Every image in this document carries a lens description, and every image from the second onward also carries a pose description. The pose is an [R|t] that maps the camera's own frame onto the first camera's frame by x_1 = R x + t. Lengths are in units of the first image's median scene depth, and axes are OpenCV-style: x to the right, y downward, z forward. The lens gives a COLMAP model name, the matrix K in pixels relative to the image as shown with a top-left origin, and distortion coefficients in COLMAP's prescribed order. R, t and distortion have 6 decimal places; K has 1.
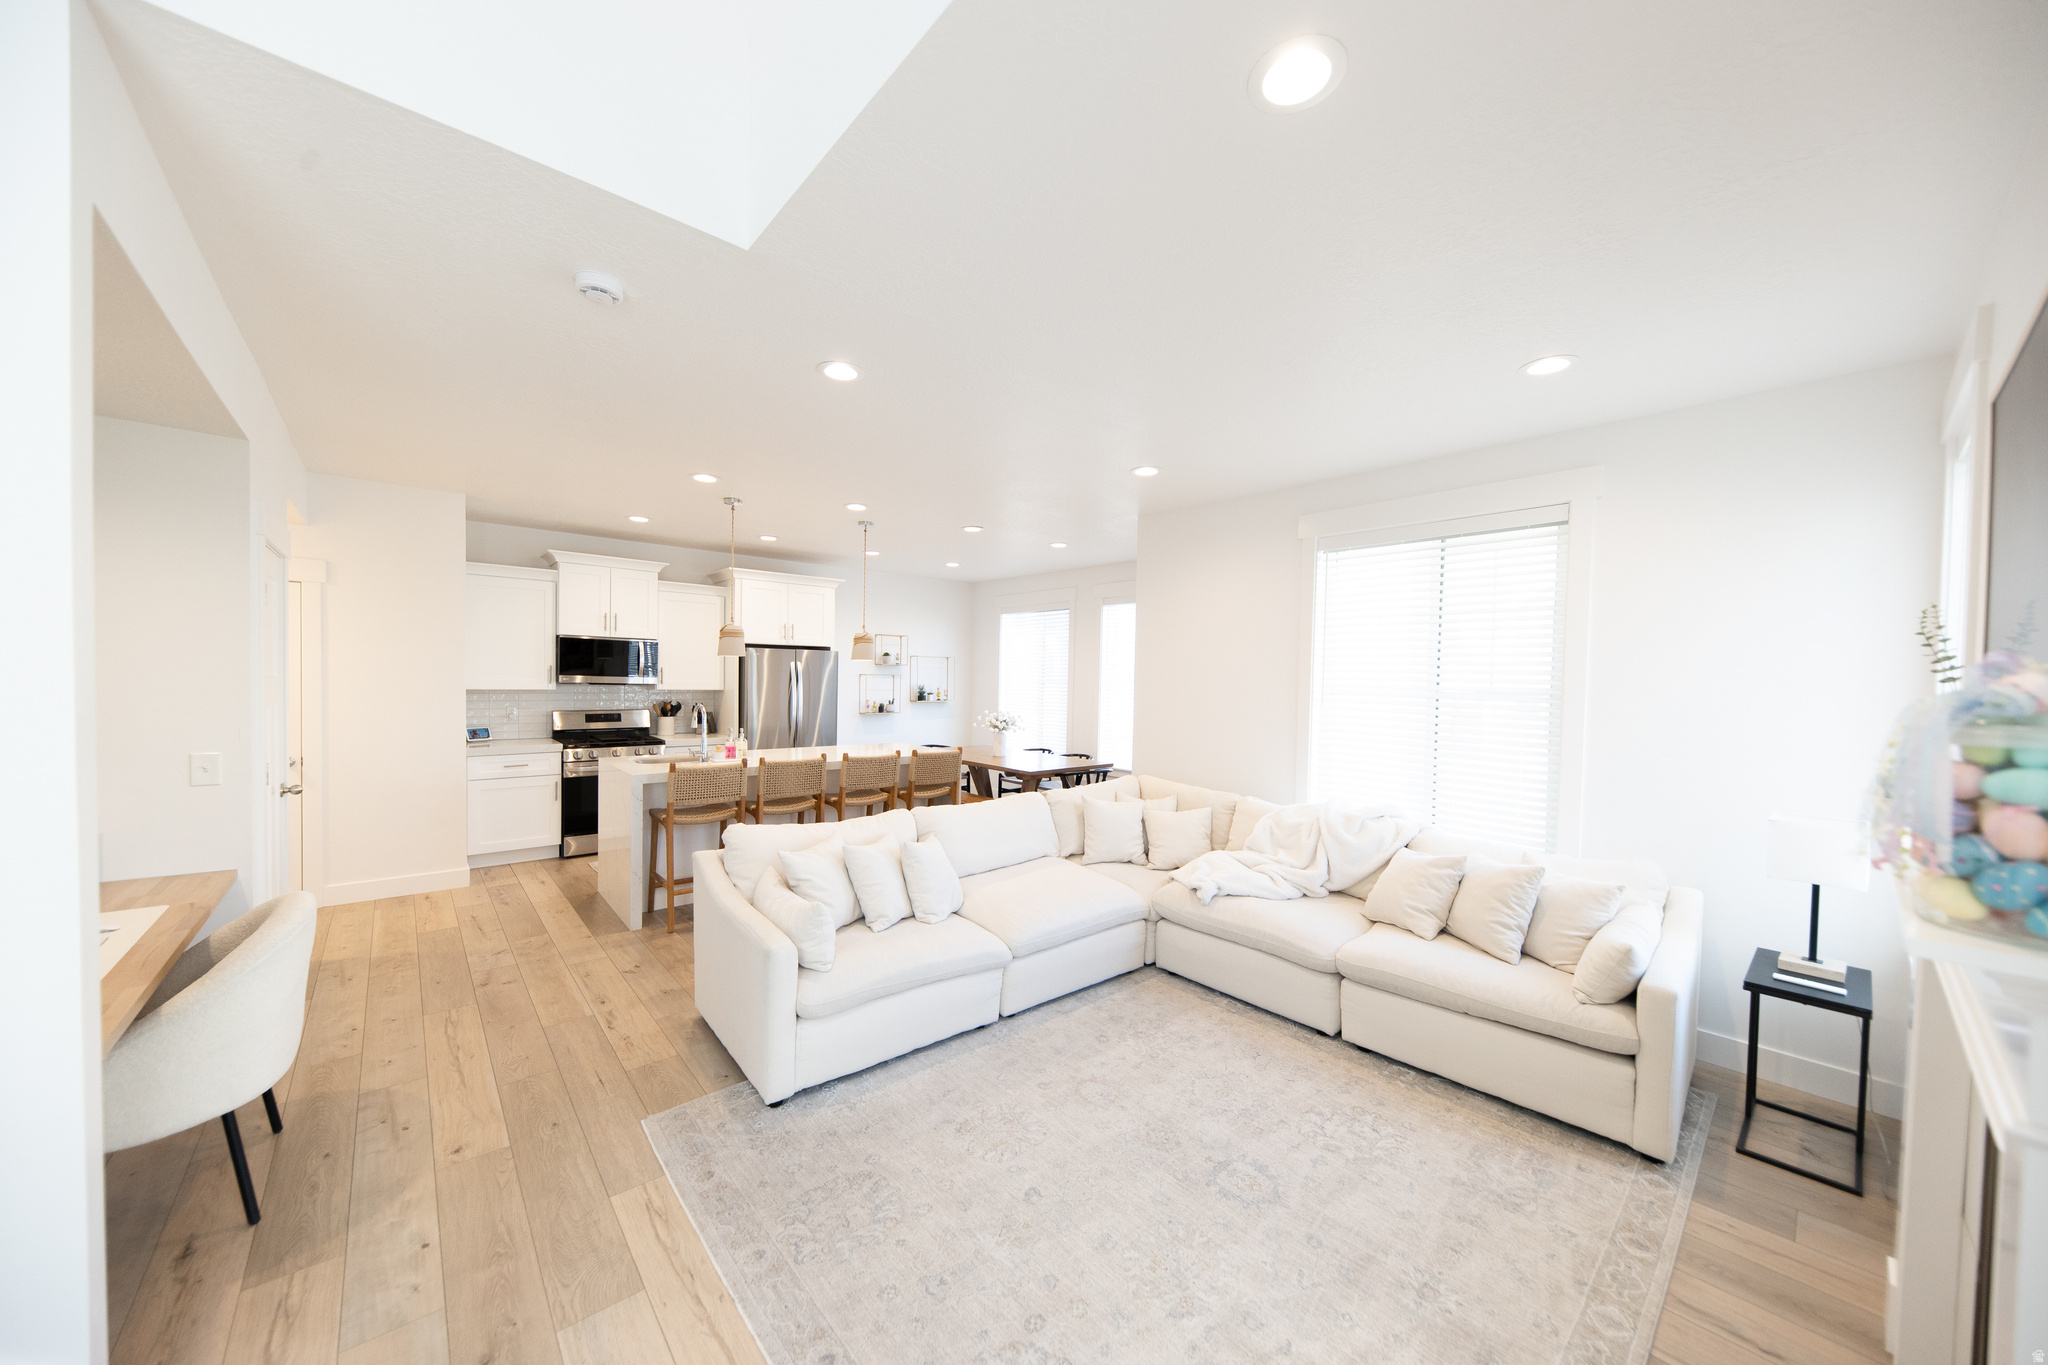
lens RADIAL K [[711.5, 0, 1021.1], [0, 711.5, 695.2], [0, 0, 1]] dist [0.005894, -0.001670]
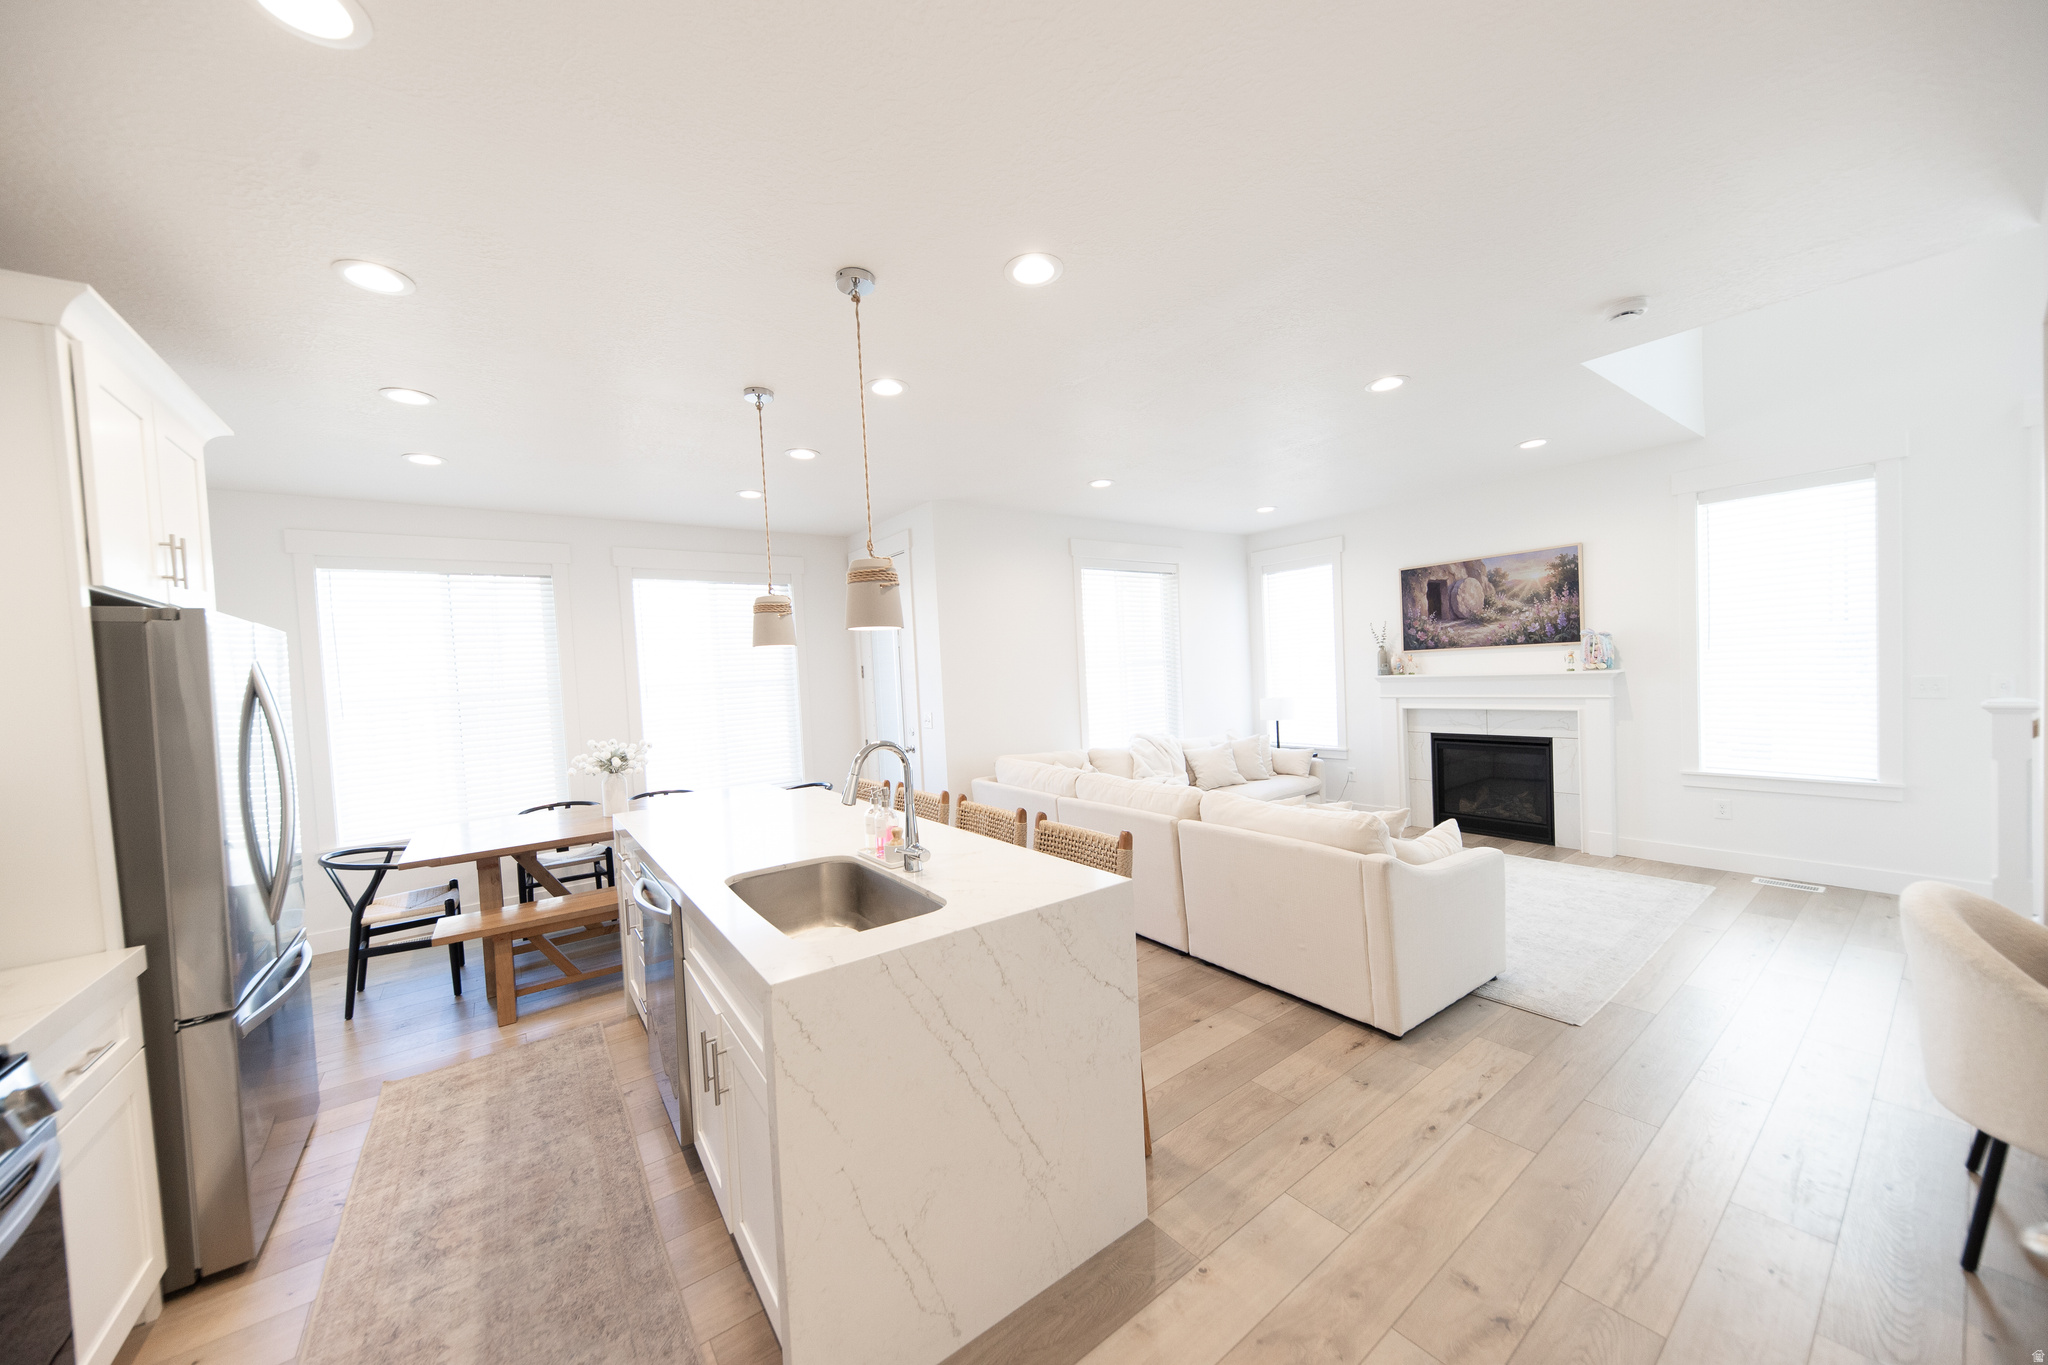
lens RADIAL K [[711.5, 0, 1022.3], [0, 711.5, 696.1], [0, 0, 1]] dist [0.005894, -0.001670]
pose [[0.077966, -0.059946, 0.995152, -0.730459], [0.077046, 0.995568, 0.053934, -0.025561], [-0.993974, 0.072468, 0.082239, 0.750522]]
